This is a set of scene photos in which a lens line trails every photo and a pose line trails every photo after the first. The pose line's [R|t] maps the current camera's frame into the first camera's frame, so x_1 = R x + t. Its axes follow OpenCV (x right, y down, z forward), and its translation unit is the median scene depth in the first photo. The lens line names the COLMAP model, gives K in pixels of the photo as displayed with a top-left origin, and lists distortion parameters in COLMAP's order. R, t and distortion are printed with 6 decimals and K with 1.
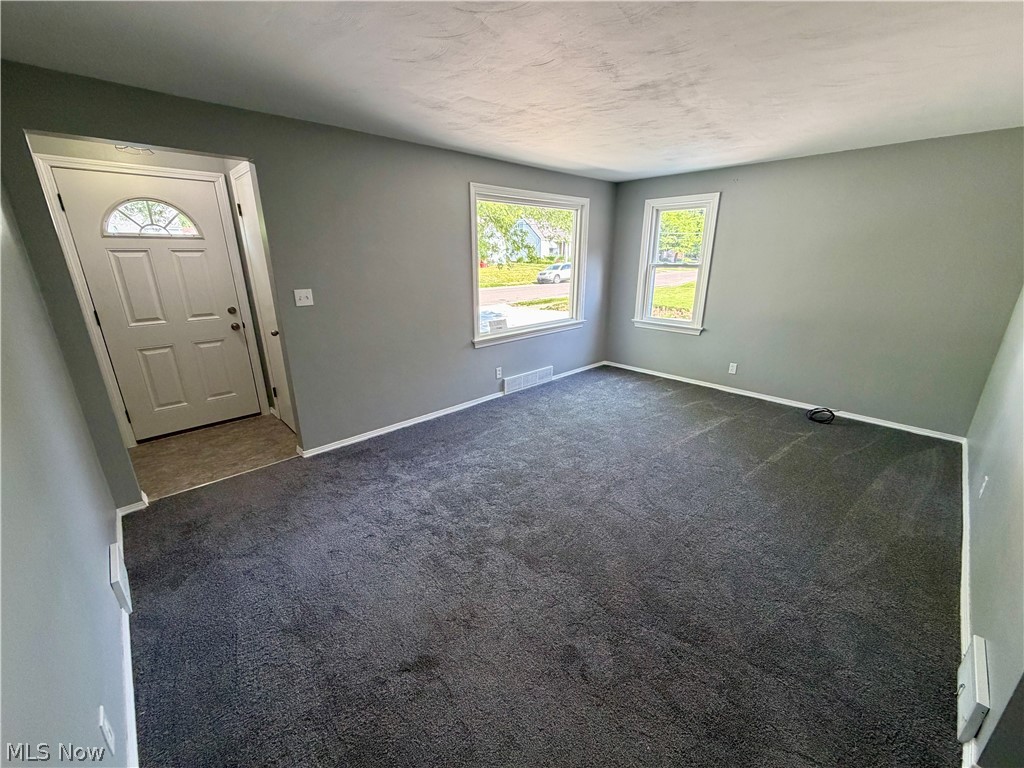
lens RADIAL K [[407.9, 0, 508.0], [0, 407.9, 384.0], [0, 0, 1]] dist [-0.002199, -0.000089]
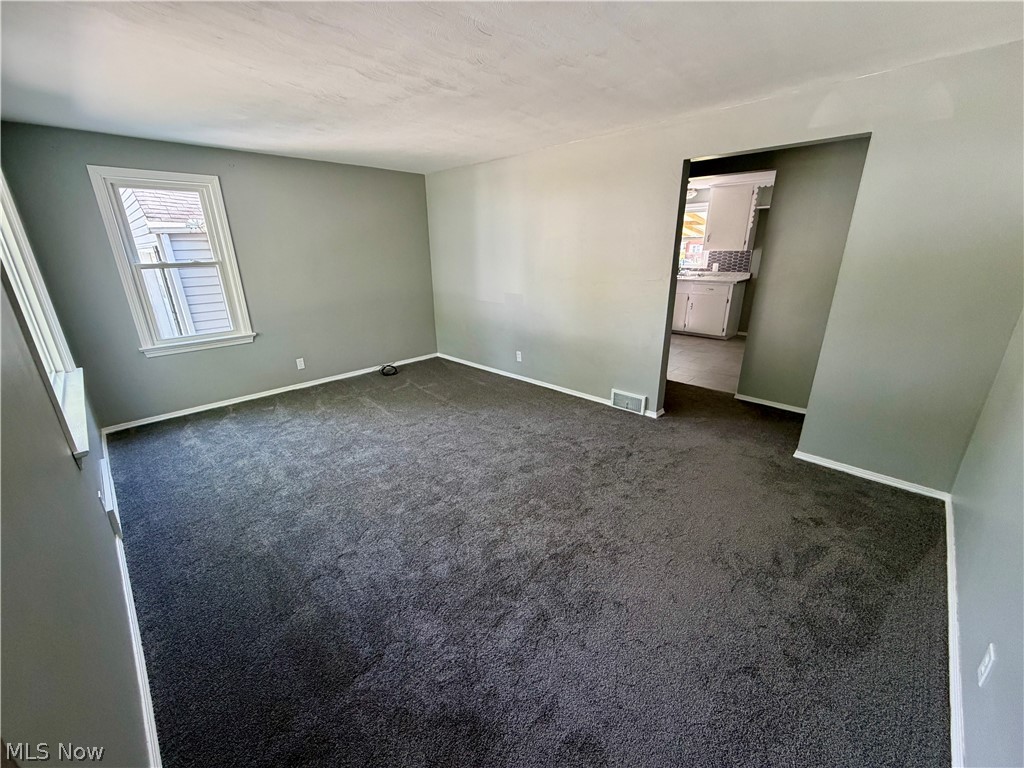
lens RADIAL K [[407.9, 0, 509.6], [0, 407.9, 385.2], [0, 0, 1]] dist [-0.002199, -0.000089]
pose [[-0.027317, -0.324510, 0.945488, -0.543970], [0.317987, 0.893889, 0.315987, -0.186315], [-0.947702, 0.309284, 0.078771, 0.592318]]
